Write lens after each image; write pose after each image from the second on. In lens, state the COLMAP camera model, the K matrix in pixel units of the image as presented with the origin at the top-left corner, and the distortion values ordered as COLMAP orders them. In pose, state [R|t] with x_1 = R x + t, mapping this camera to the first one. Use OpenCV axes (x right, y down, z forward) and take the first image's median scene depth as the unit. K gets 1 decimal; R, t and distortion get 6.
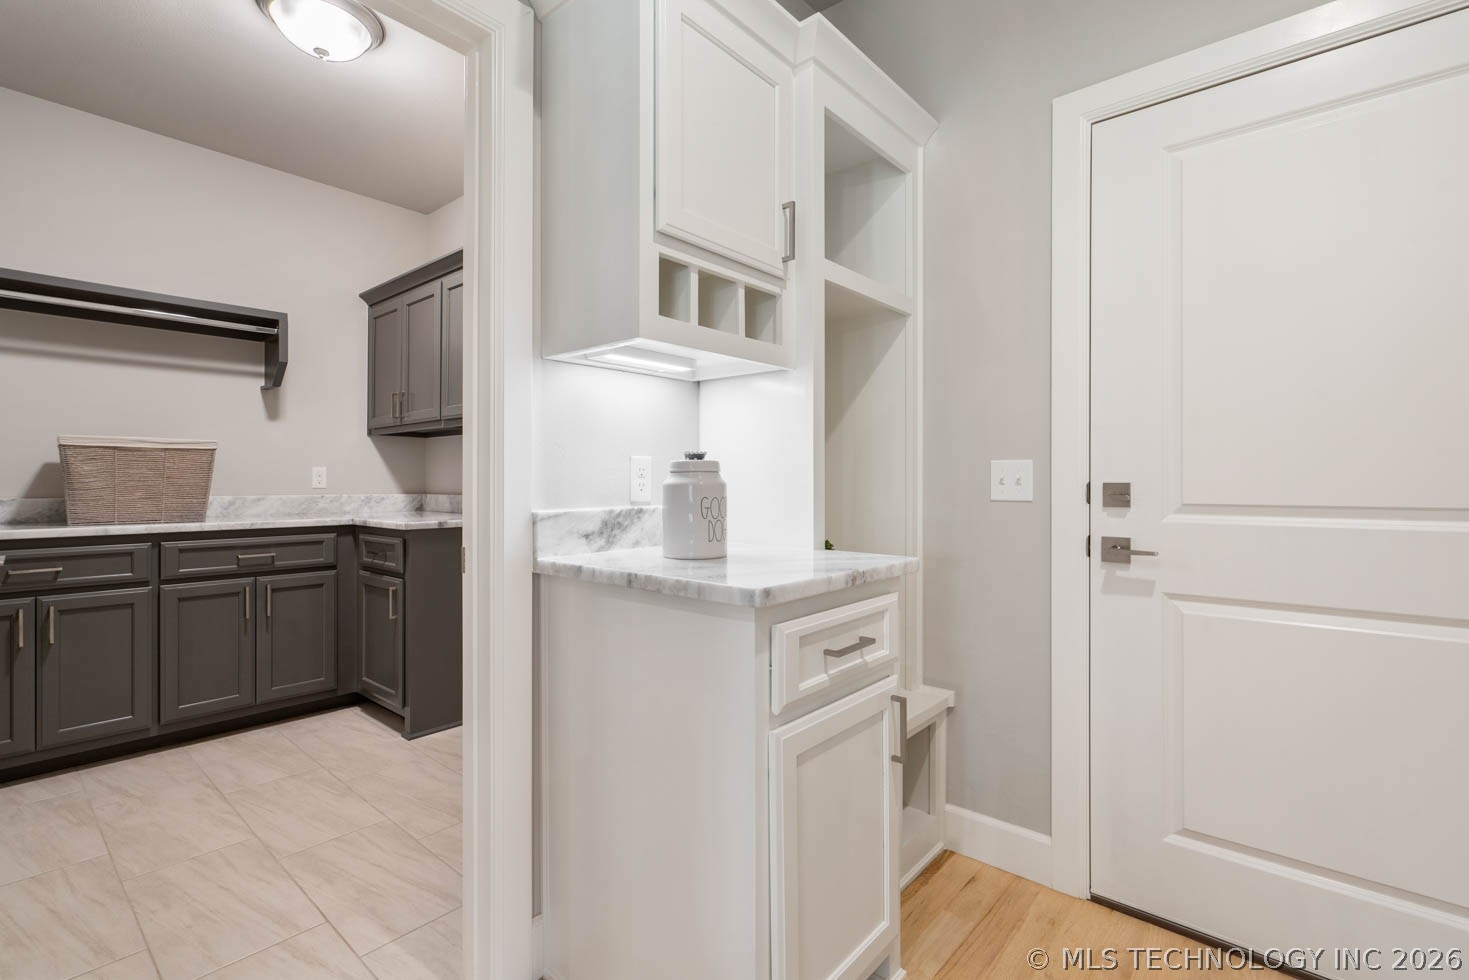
lens RADIAL K [[671.4, 0, 732.4], [0, 671.4, 484.7], [0, 0, 1]] dist [-0.002642, 0.002078]
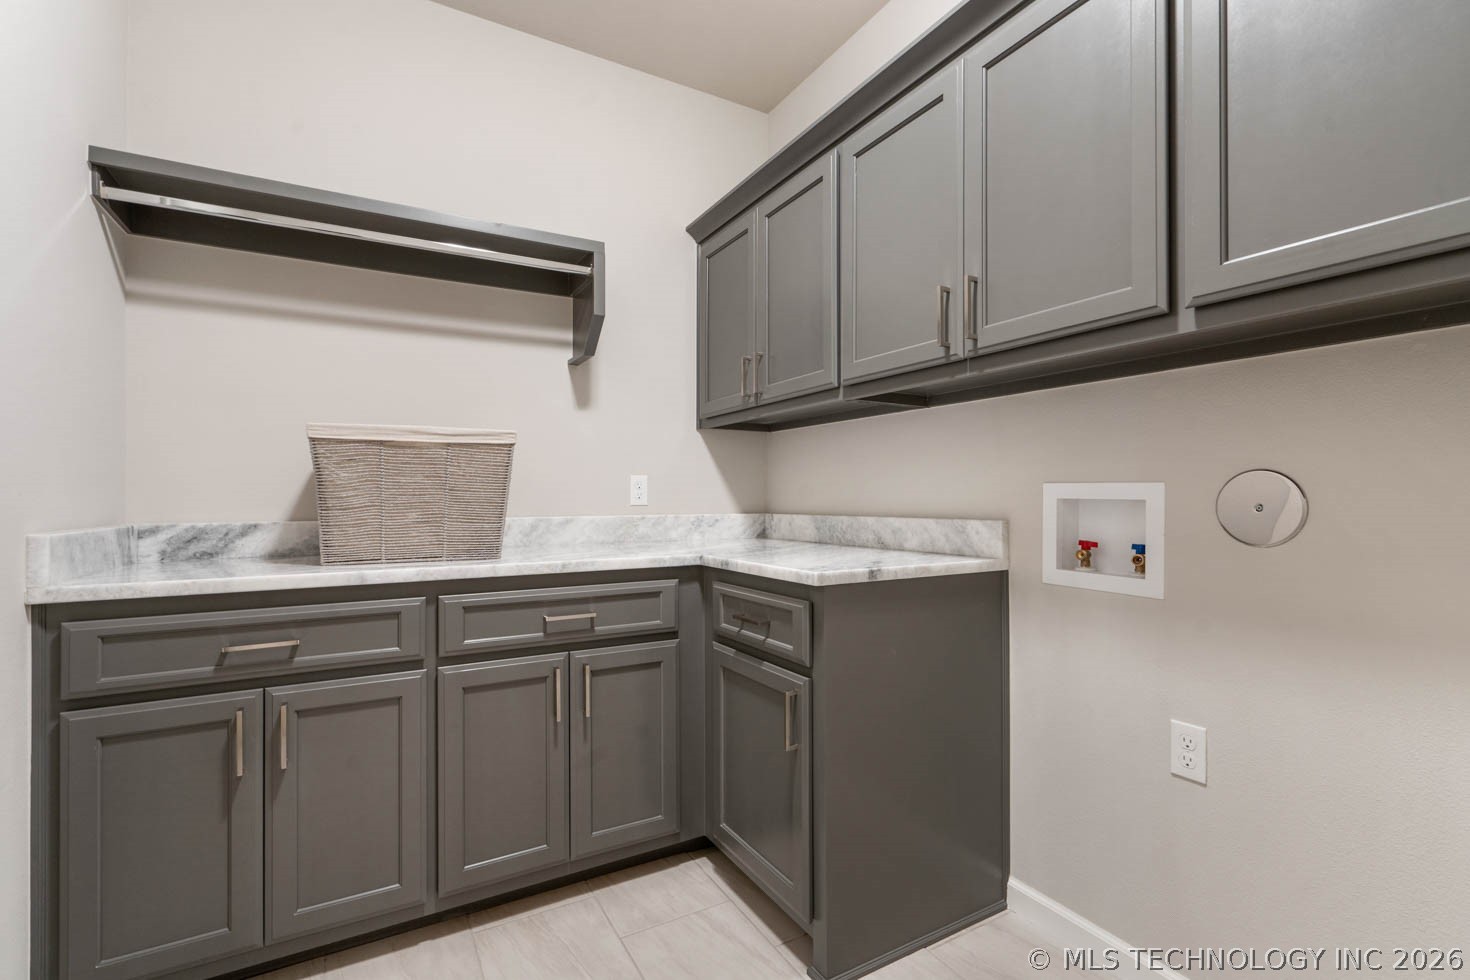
lens RADIAL K [[671.9, 0, 738.2], [0, 671.9, 495.0], [0, 0, 1]] dist [-0.002642, 0.002078]
pose [[0.944937, -0.006076, -0.327196, -0.368525], [0.003357, 0.999955, -0.008876, 0.000878], [0.327236, 0.007288, 0.944915, 0.477201]]
